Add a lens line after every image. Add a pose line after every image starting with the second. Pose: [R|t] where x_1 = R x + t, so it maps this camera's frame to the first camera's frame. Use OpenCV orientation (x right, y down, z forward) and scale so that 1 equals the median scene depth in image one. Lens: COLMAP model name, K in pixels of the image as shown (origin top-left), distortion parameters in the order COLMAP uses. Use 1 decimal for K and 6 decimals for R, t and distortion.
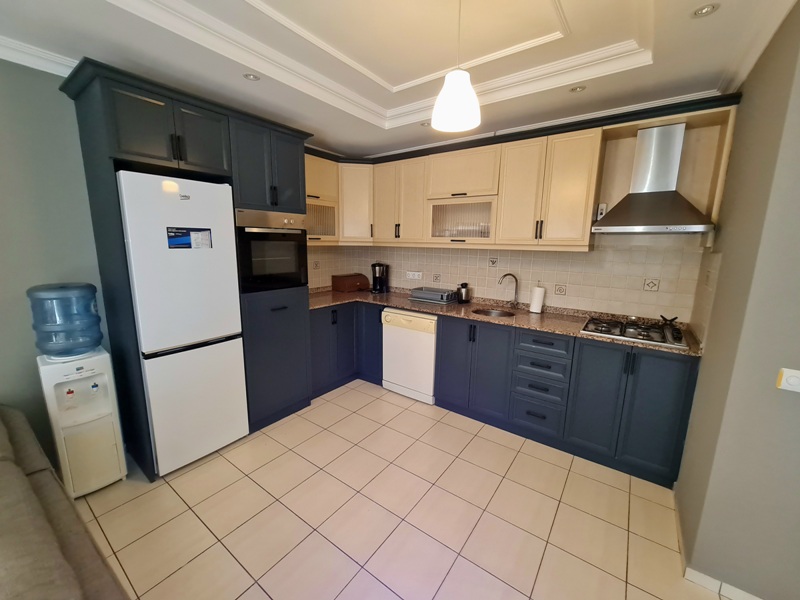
lens RADIAL K [[327.0, 0, 401.1], [0, 327.0, 301.1], [0, 0, 1]] dist [-0.001455, 0.000300]
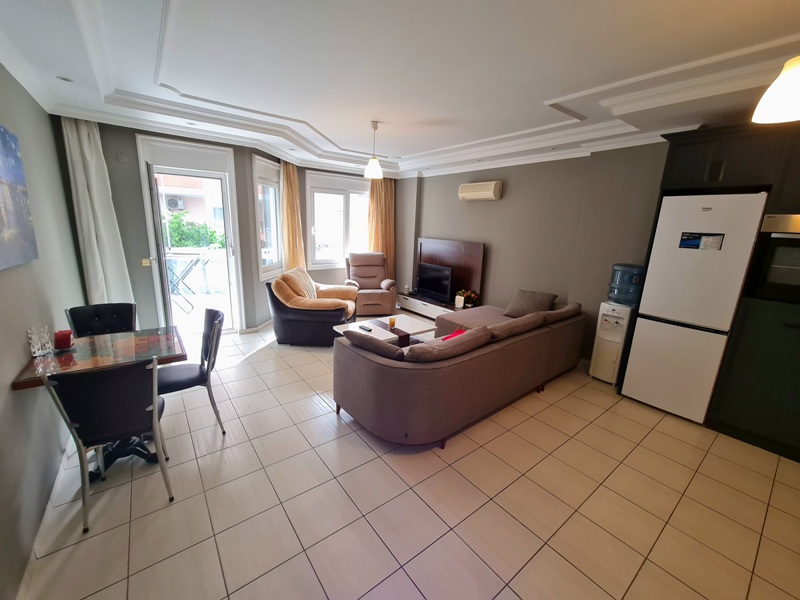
lens RADIAL K [[327.0, 0, 400.6], [0, 327.0, 298.6], [0, 0, 1]] dist [-0.001455, 0.000300]
pose [[-0.285892, 0.186753, -0.939888, 0.939643], [-0.214919, 0.943343, 0.252813, -0.052245], [0.933850, 0.274277, -0.229558, 0.265451]]
